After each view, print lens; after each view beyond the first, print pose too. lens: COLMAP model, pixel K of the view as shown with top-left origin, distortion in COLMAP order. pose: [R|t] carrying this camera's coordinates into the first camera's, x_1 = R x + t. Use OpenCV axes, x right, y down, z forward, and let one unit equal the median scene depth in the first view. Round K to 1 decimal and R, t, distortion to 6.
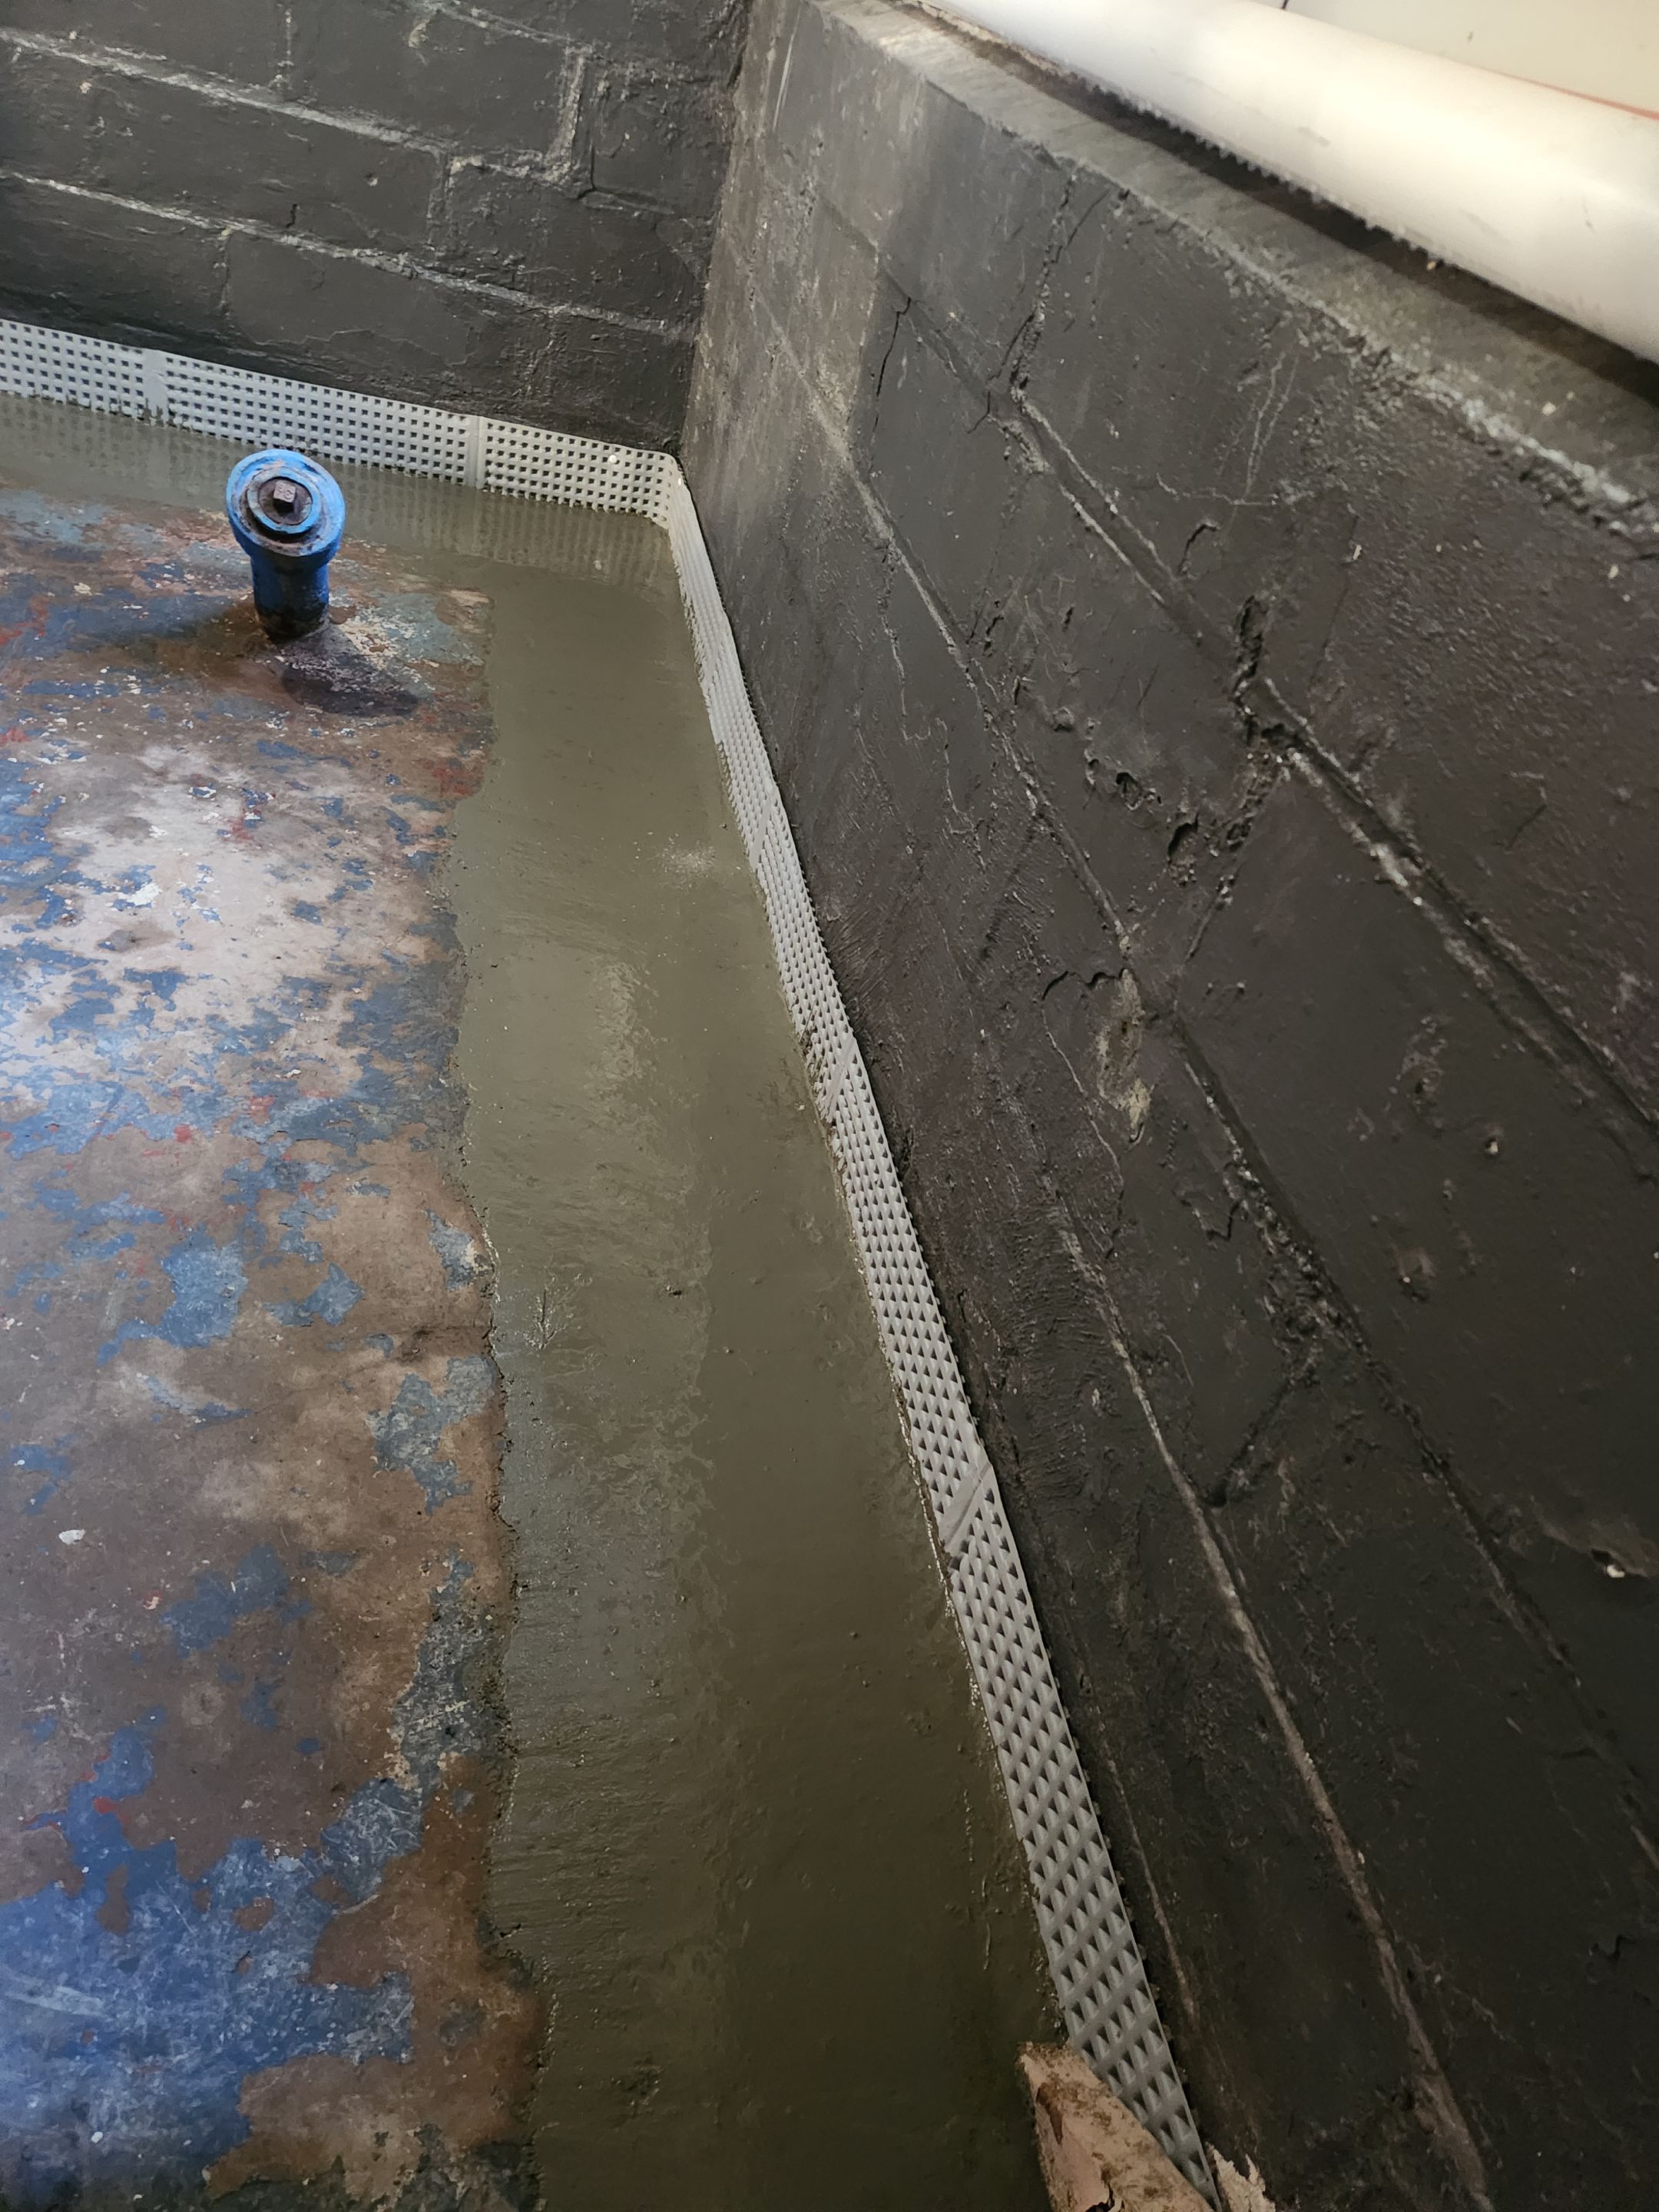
lens RADIAL K [[1474.3, 0, 823.2], [0, 1474.3, 1082.5], [0, 0, 1]] dist [0.063413, -0.051244]
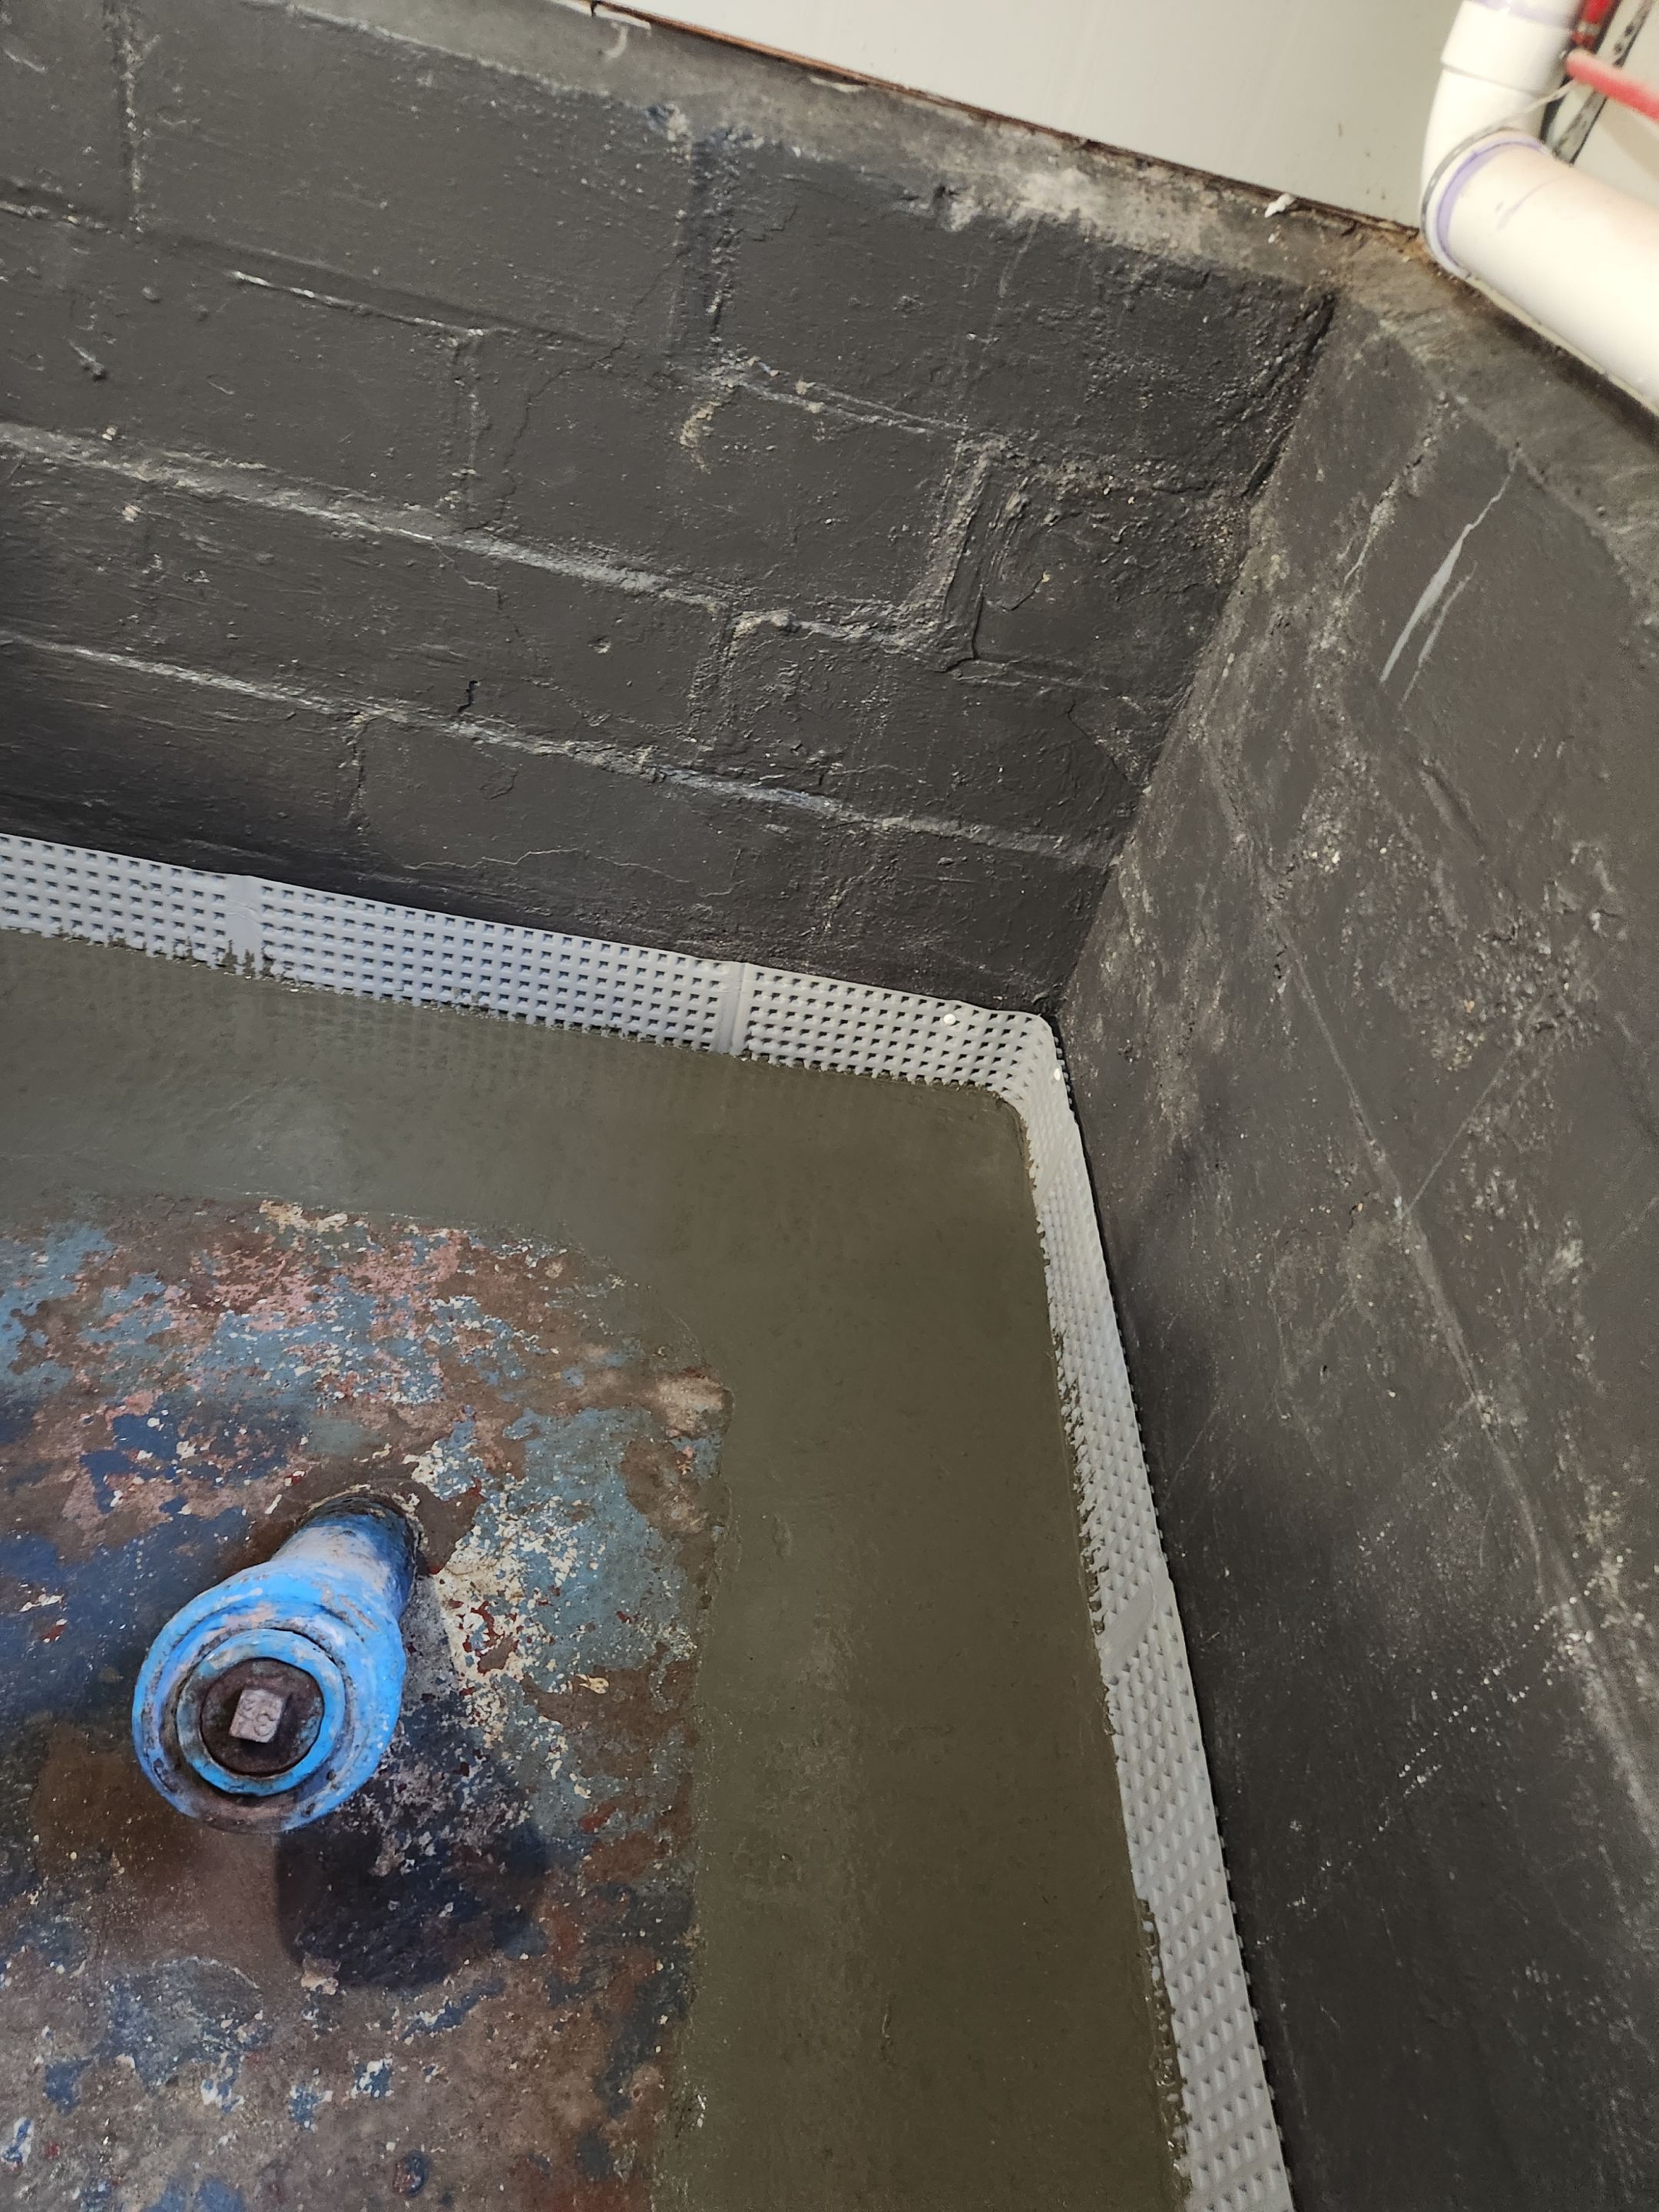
lens RADIAL K [[1449.8, 0, 806.8], [0, 1449.8, 1093.1], [0, 0, 1]] dist [0.108989, -0.156479]
pose [[0.983280, 0.094593, -0.155606, -0.112688], [-0.094731, 0.995481, 0.006543, -0.424853], [0.155521, 0.008307, 0.987798, 0.435198]]
